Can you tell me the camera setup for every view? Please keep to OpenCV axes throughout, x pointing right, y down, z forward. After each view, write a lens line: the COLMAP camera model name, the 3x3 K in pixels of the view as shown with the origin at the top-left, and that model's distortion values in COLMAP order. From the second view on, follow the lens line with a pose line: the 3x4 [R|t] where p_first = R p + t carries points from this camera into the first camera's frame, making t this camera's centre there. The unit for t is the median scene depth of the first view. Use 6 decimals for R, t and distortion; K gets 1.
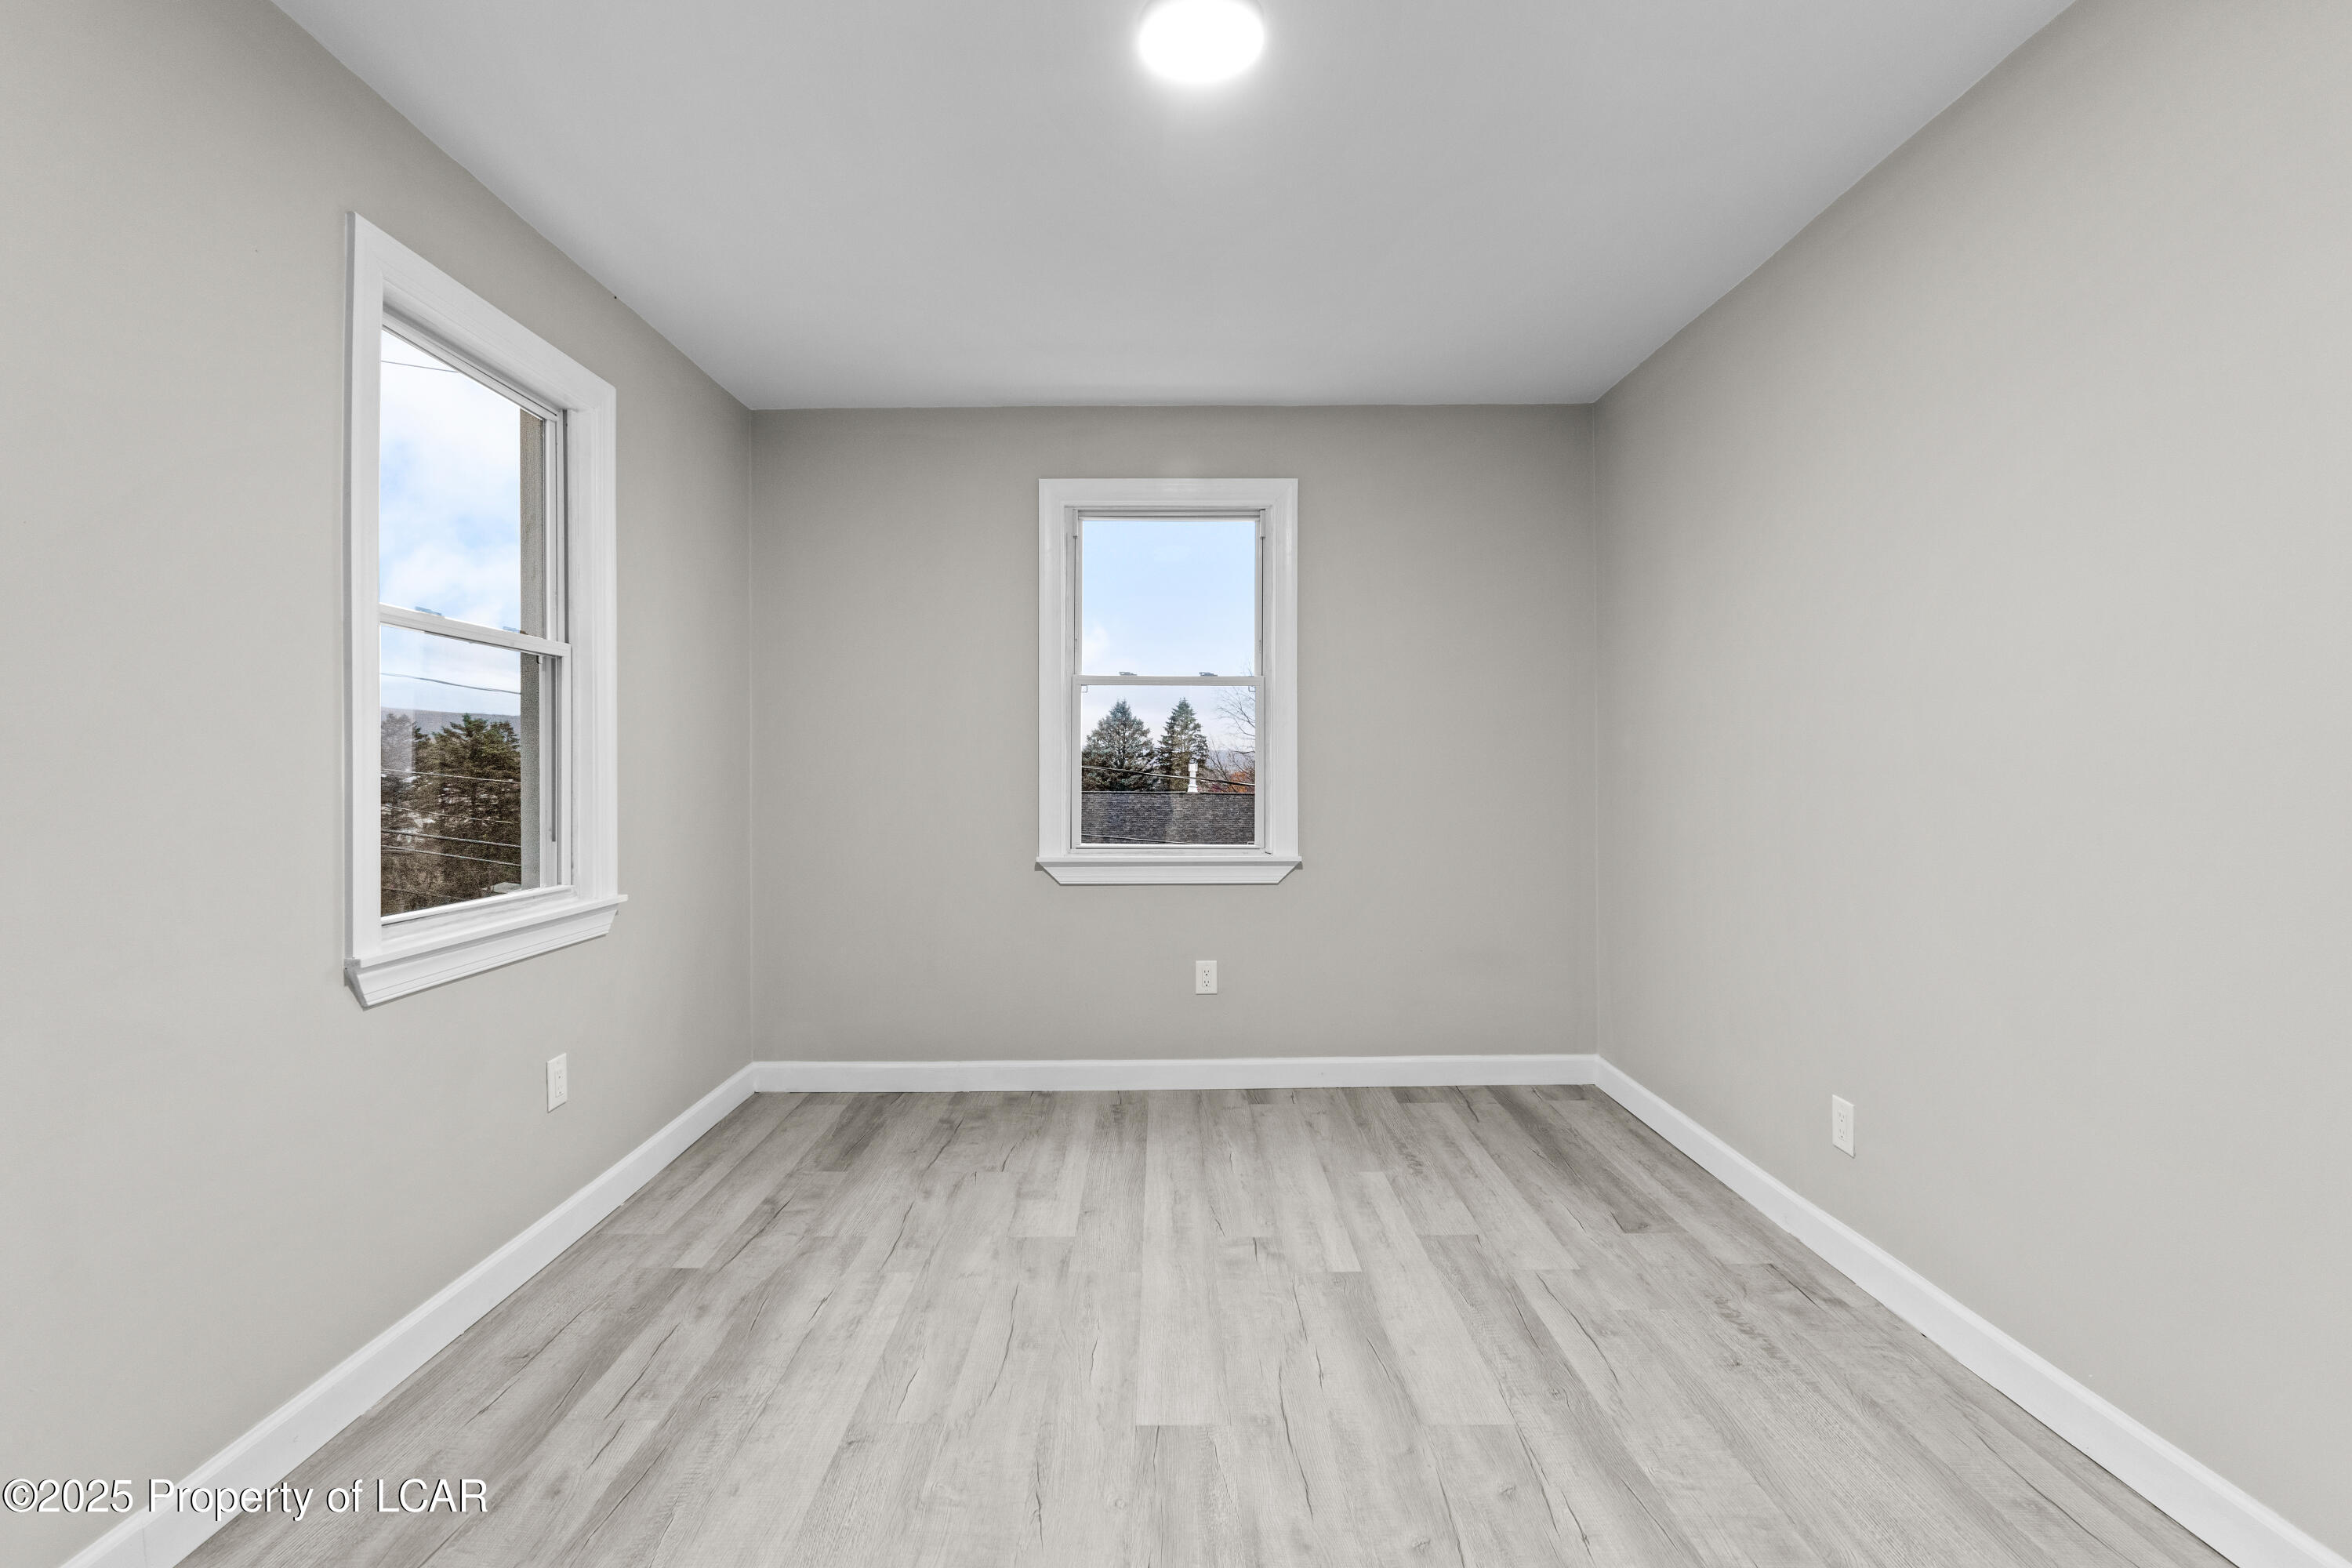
lens RADIAL K [[1066.4, 0, 1176.0], [0, 1066.4, 784.0], [0, 0, 1]] dist [-0.004024, -0.000845]
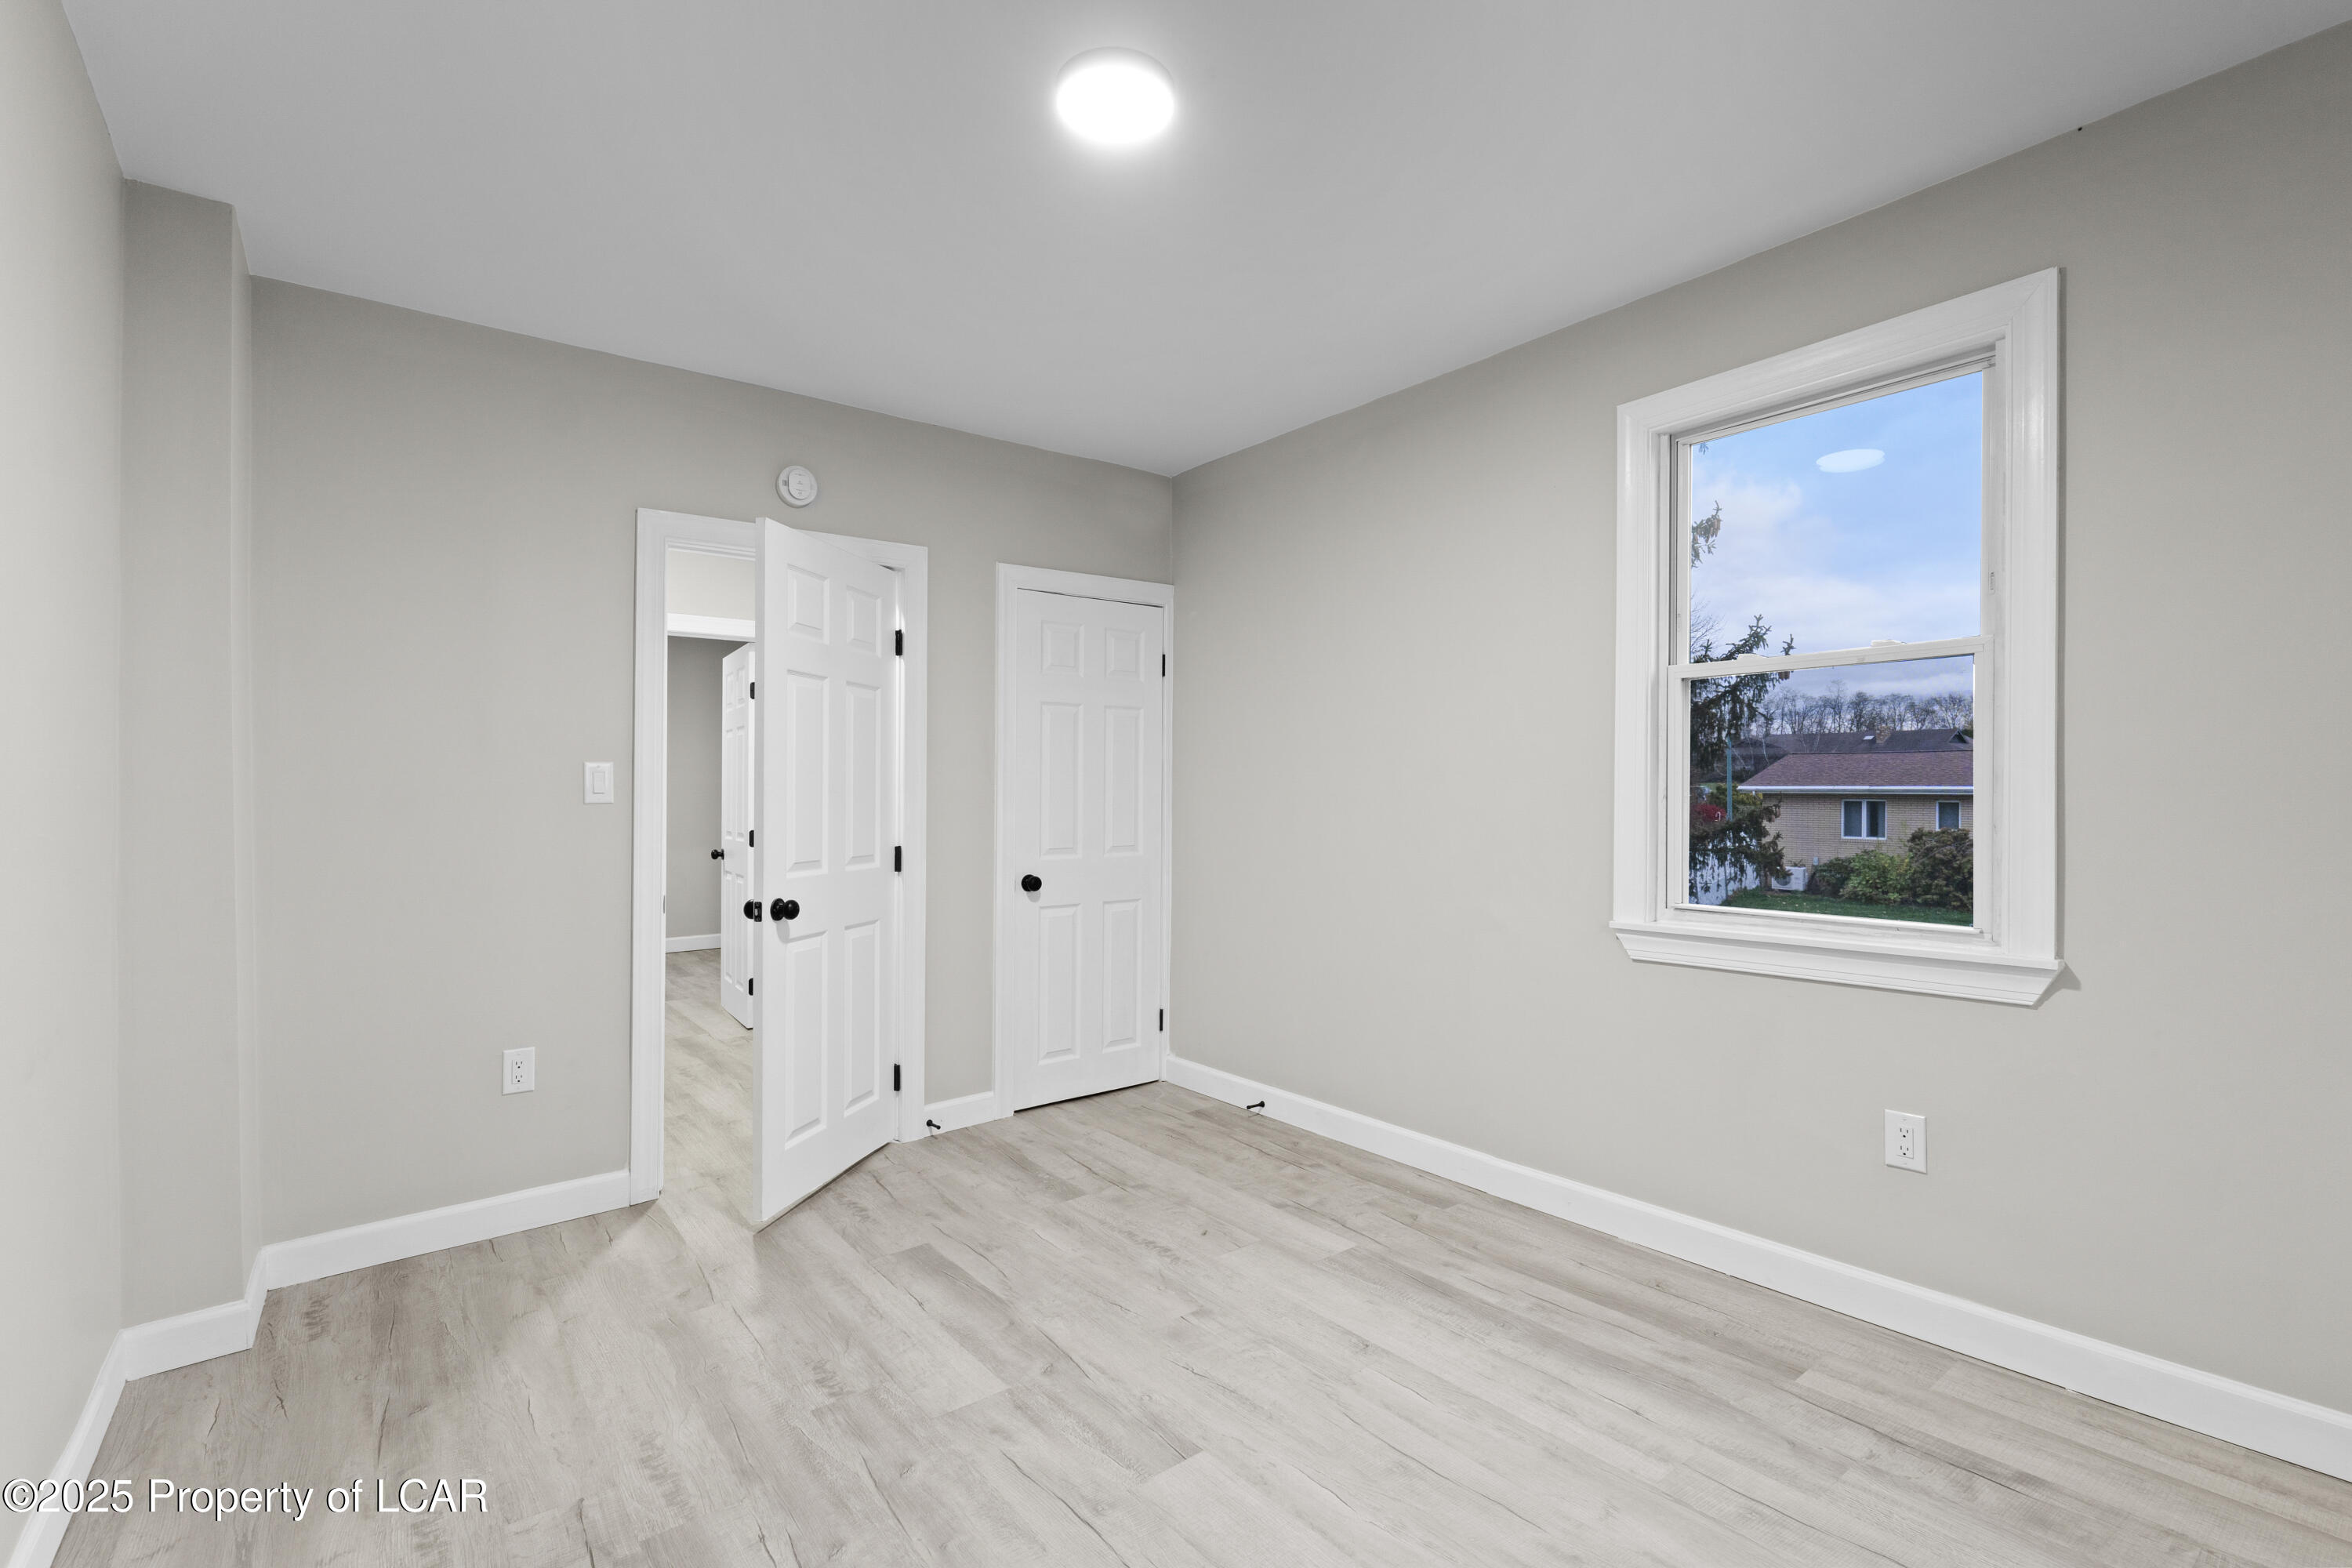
lens RADIAL K [[1066.4, 0, 1176.0], [0, 1066.4, 784.0], [0, 0, 1]] dist [-0.004024, -0.000845]
pose [[-0.797135, 0.005420, -0.603776, 0.541115], [0.005003, 0.999985, 0.002372, -0.029769], [0.603780, -0.001131, -0.797150, 1.641467]]
